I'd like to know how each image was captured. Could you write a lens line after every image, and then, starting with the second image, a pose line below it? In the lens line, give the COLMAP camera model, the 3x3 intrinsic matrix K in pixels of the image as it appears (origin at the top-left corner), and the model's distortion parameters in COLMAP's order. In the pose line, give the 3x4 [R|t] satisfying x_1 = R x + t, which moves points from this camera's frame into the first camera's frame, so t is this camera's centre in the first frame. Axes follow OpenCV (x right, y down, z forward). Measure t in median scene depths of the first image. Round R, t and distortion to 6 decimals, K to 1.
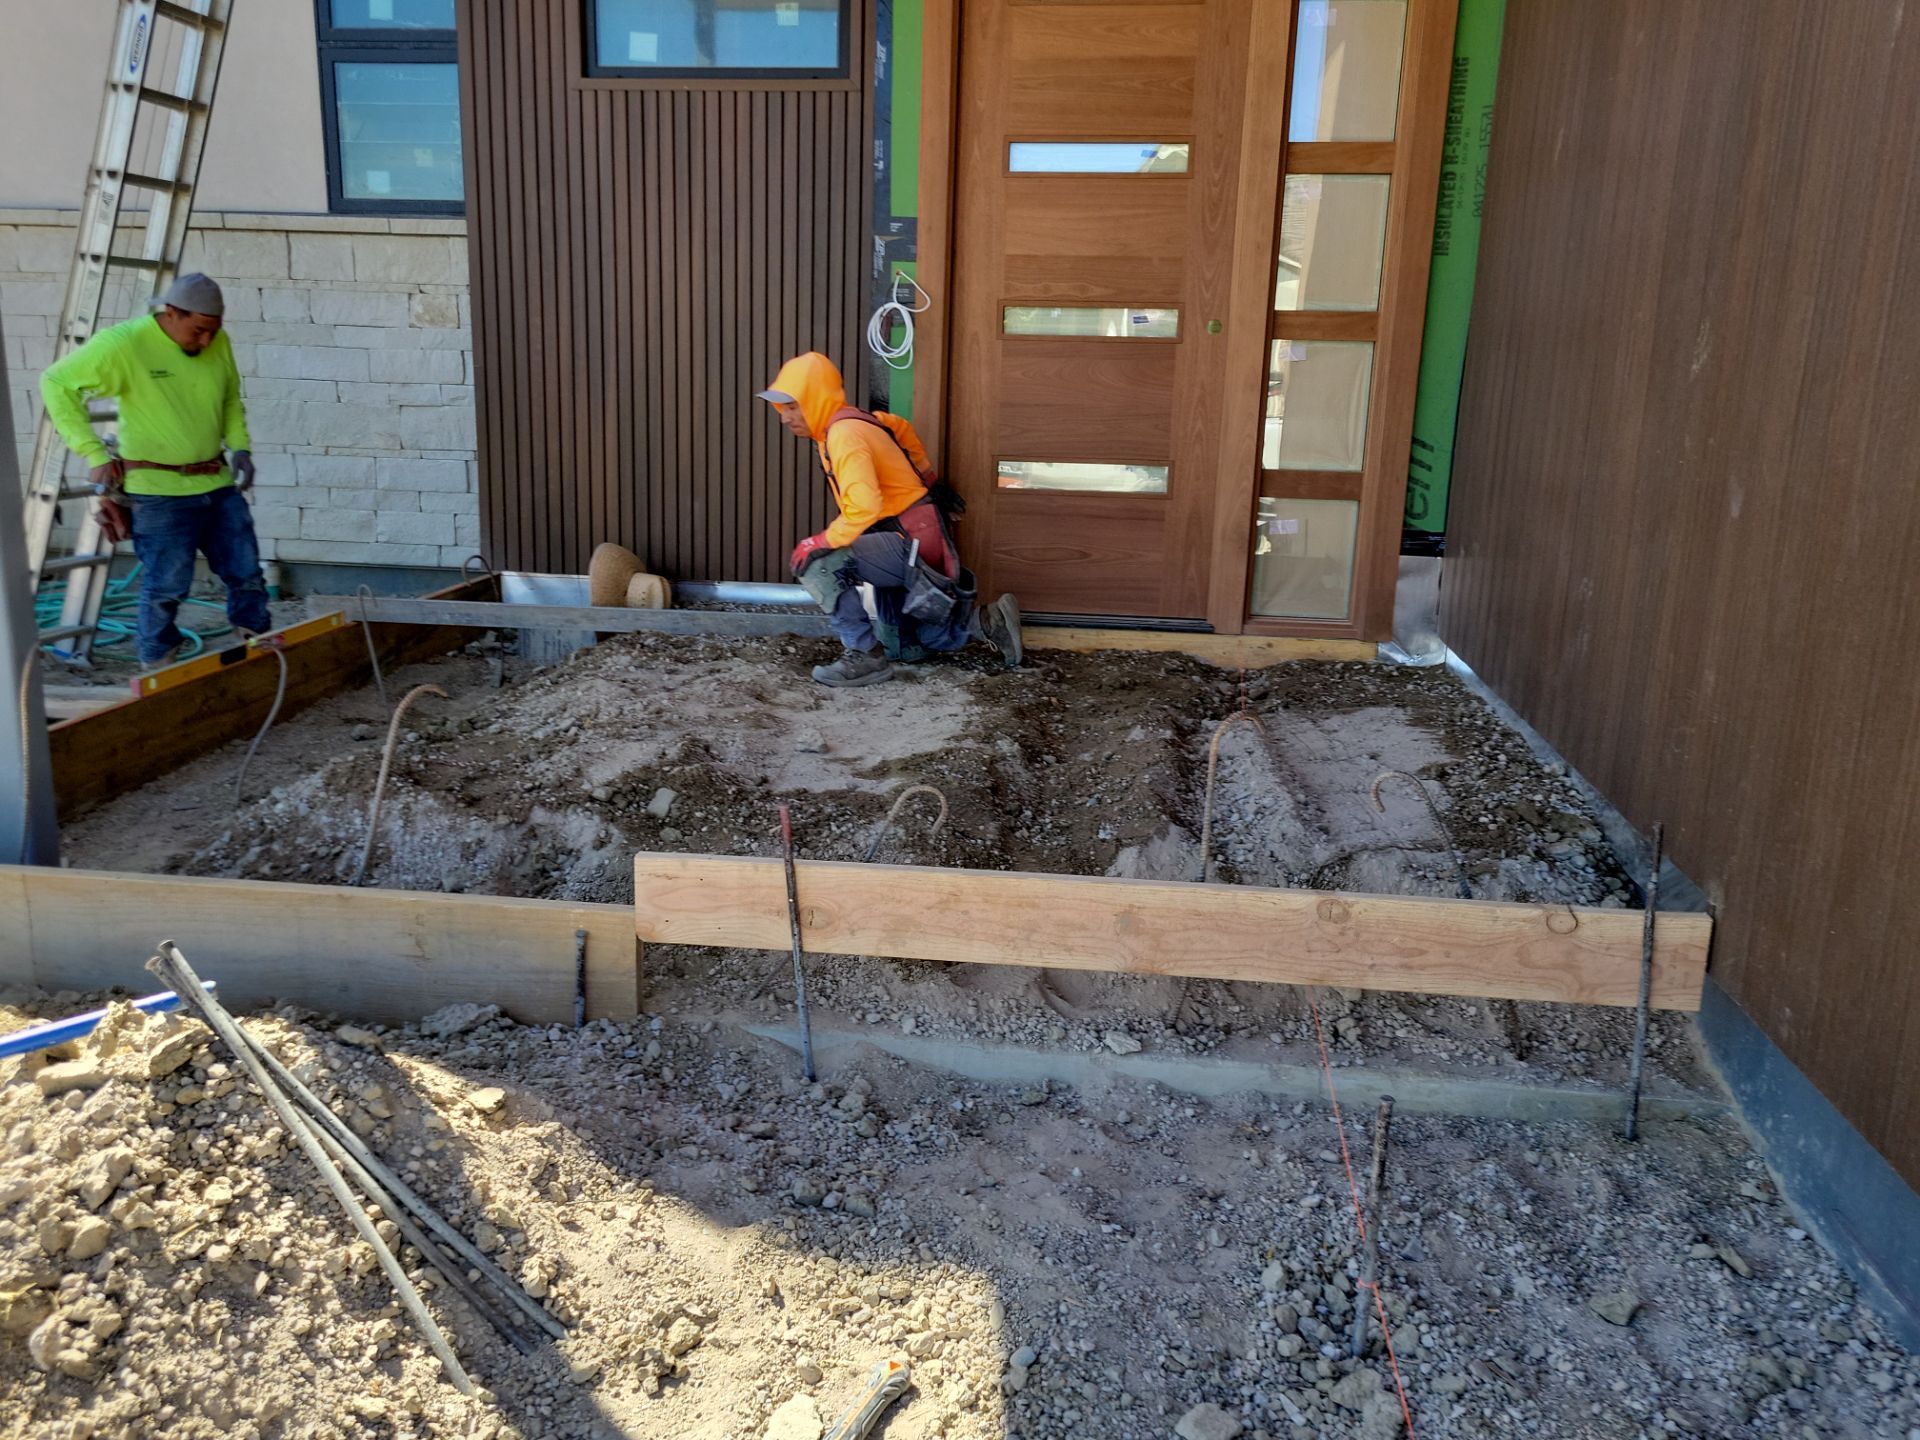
lens RADIAL K [[1437.1, 0, 935.4], [0, 1437.1, 701.8], [0, 0, 1]] dist [0.057449, -0.046988]
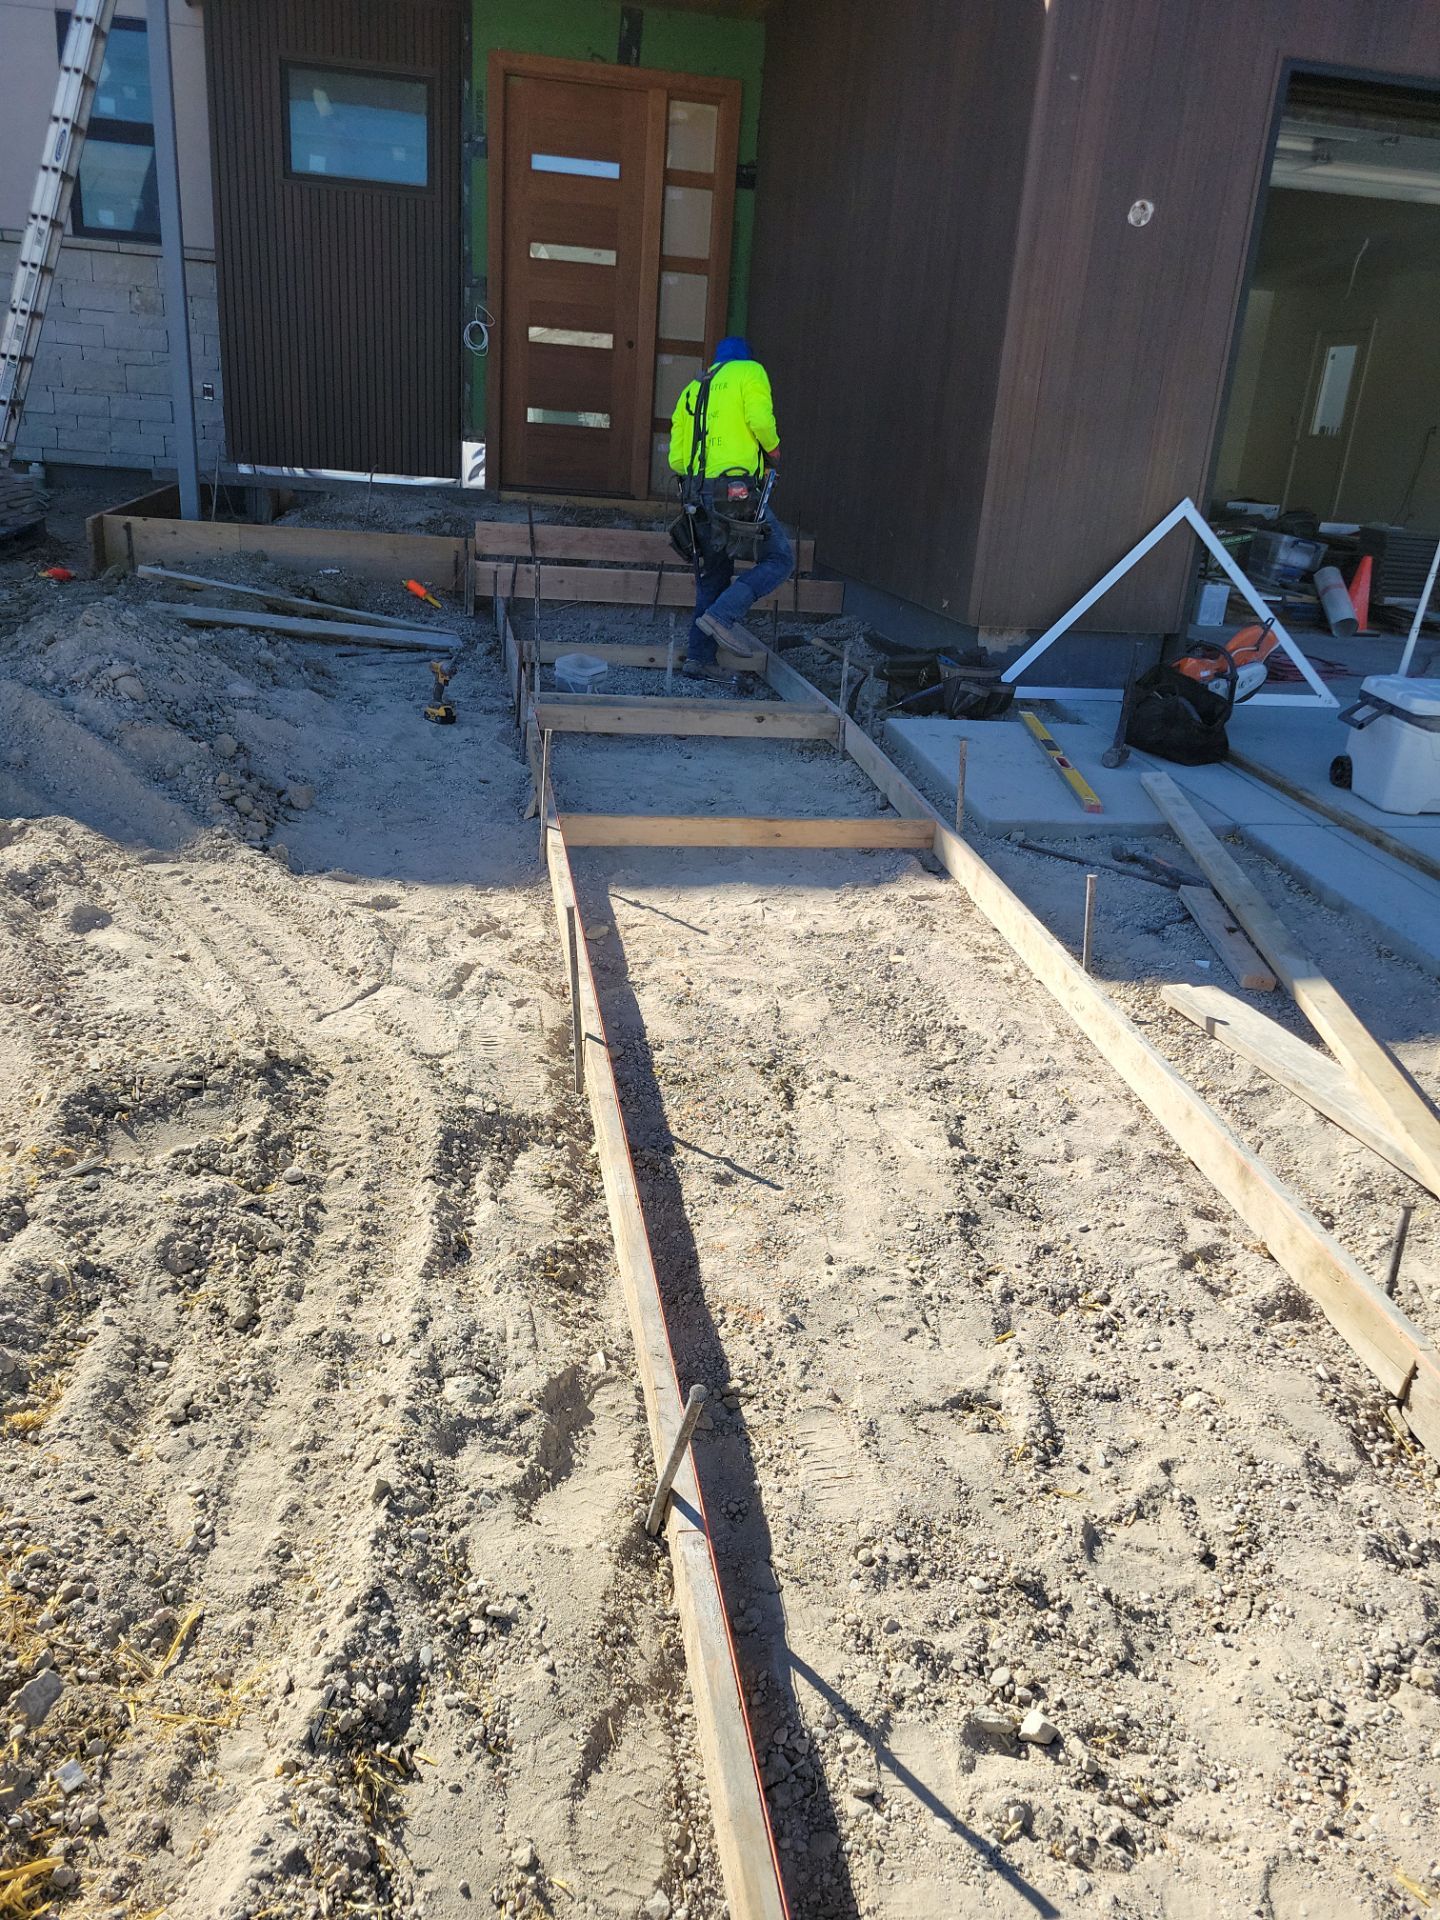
lens RADIAL K [[1437.1, 0, 727.6], [0, 1437.1, 968.1], [0, 0, 1]] dist [0.057449, -0.046988]
pose [[0.948606, -0.071740, 0.308222, -0.384801], [0.023762, 0.987363, 0.156682, 0.306708], [-0.315567, -0.141306, 0.938323, -1.143347]]
